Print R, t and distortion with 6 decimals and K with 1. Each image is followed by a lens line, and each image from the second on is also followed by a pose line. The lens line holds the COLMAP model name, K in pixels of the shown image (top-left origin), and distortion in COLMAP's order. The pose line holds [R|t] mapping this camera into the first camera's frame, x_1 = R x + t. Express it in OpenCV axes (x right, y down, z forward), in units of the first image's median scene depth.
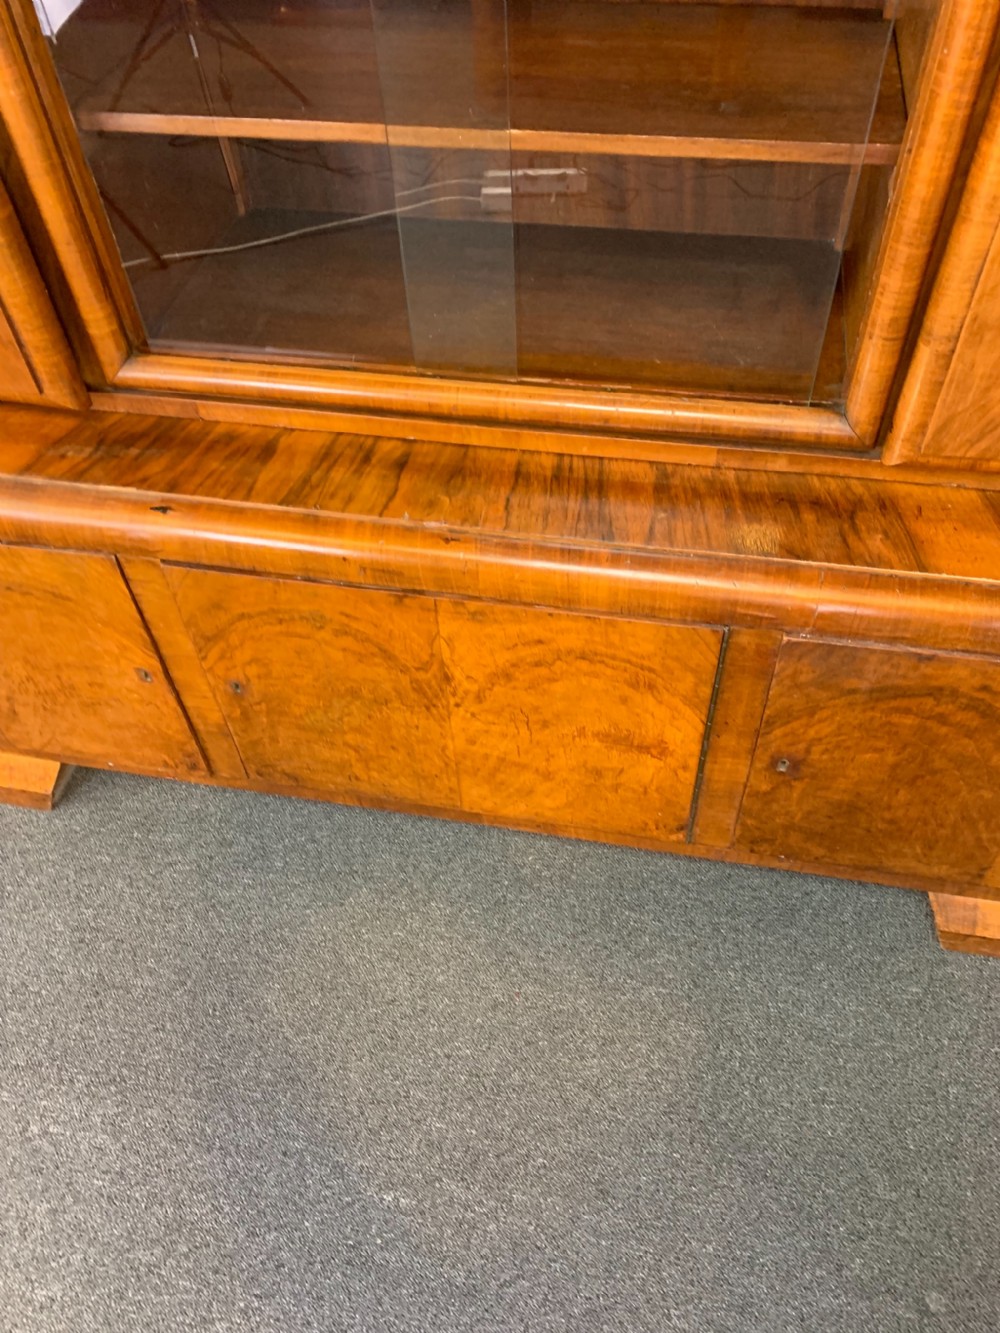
lens RADIAL K [[1018.5, 0, 513.0], [0, 1018.5, 679.1], [0, 0, 1]] dist [0.040387, -0.041246]
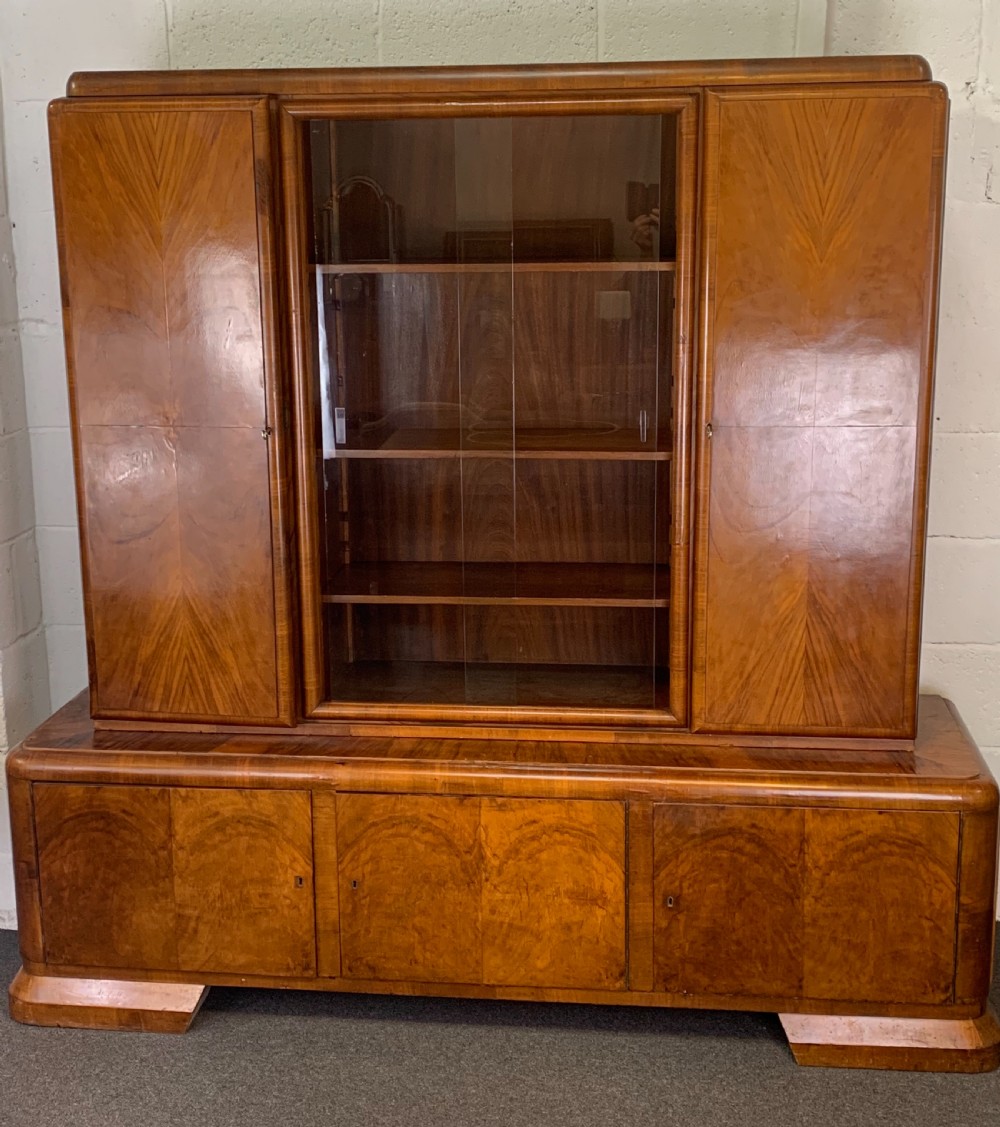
lens RADIAL K [[1575.9, 0, 504.3], [0, 1575.9, 528.4], [0, 0, 1]] dist [0.069926, 0.000000]
pose [[0.996515, 0.004107, 0.083313, -0.262972], [0.048316, 0.785754, -0.616649, 1.278424], [-0.067997, 0.618525, 0.782817, -1.576164]]
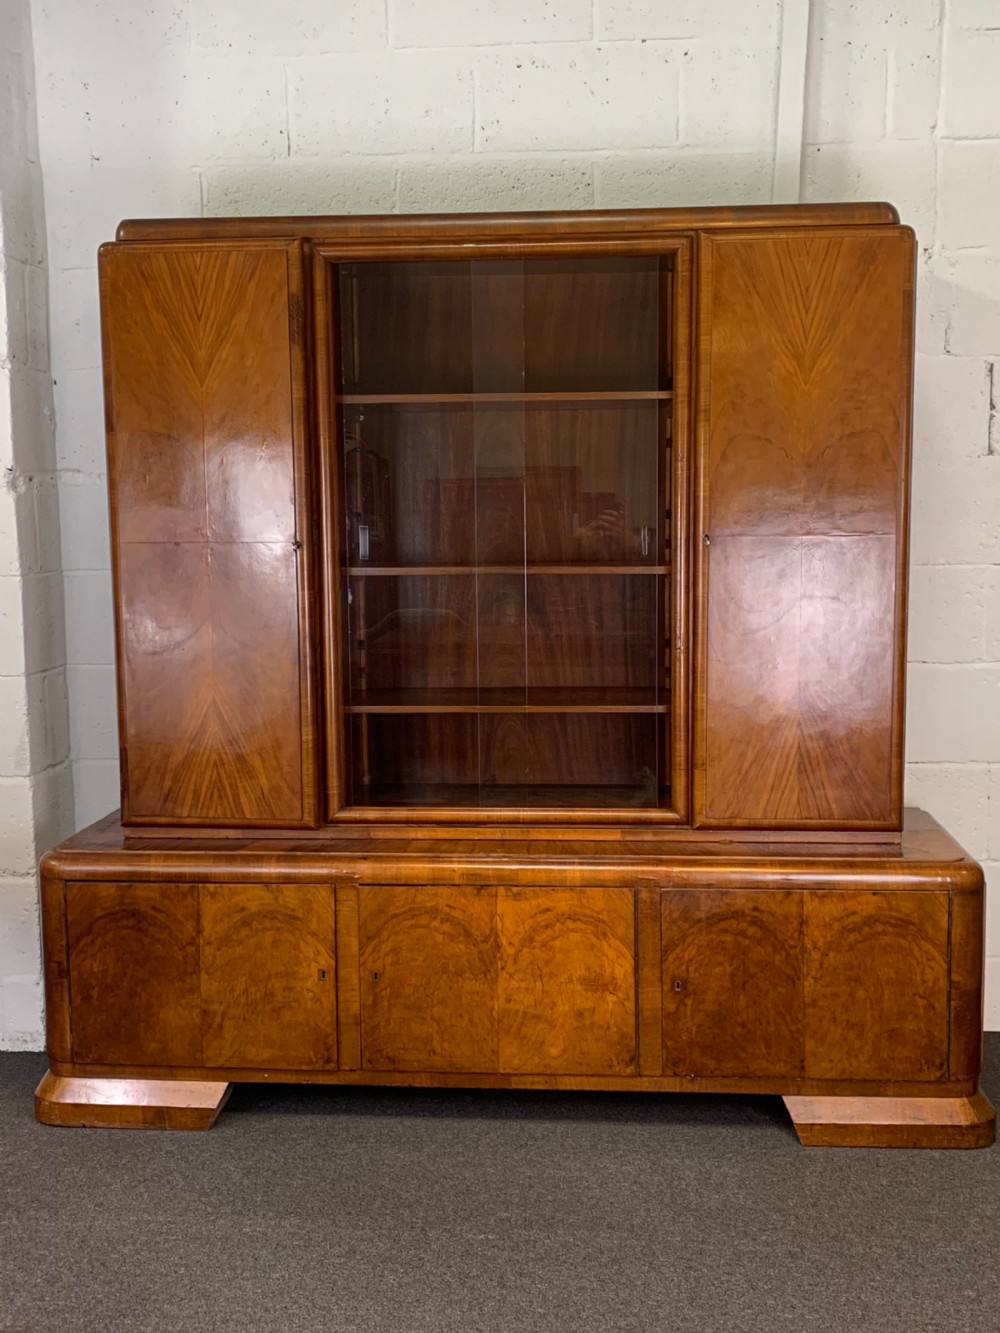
lens RADIAL K [[1477.4, 0, 515.6], [0, 1477.4, 651.8], [0, 0, 1]] dist [0.072037, 0.000000]
pose [[0.993017, 0.009914, 0.117555, -0.364607], [0.075099, 0.715355, -0.694713, 1.535159], [-0.090981, 0.698690, 0.709615, -1.361458]]
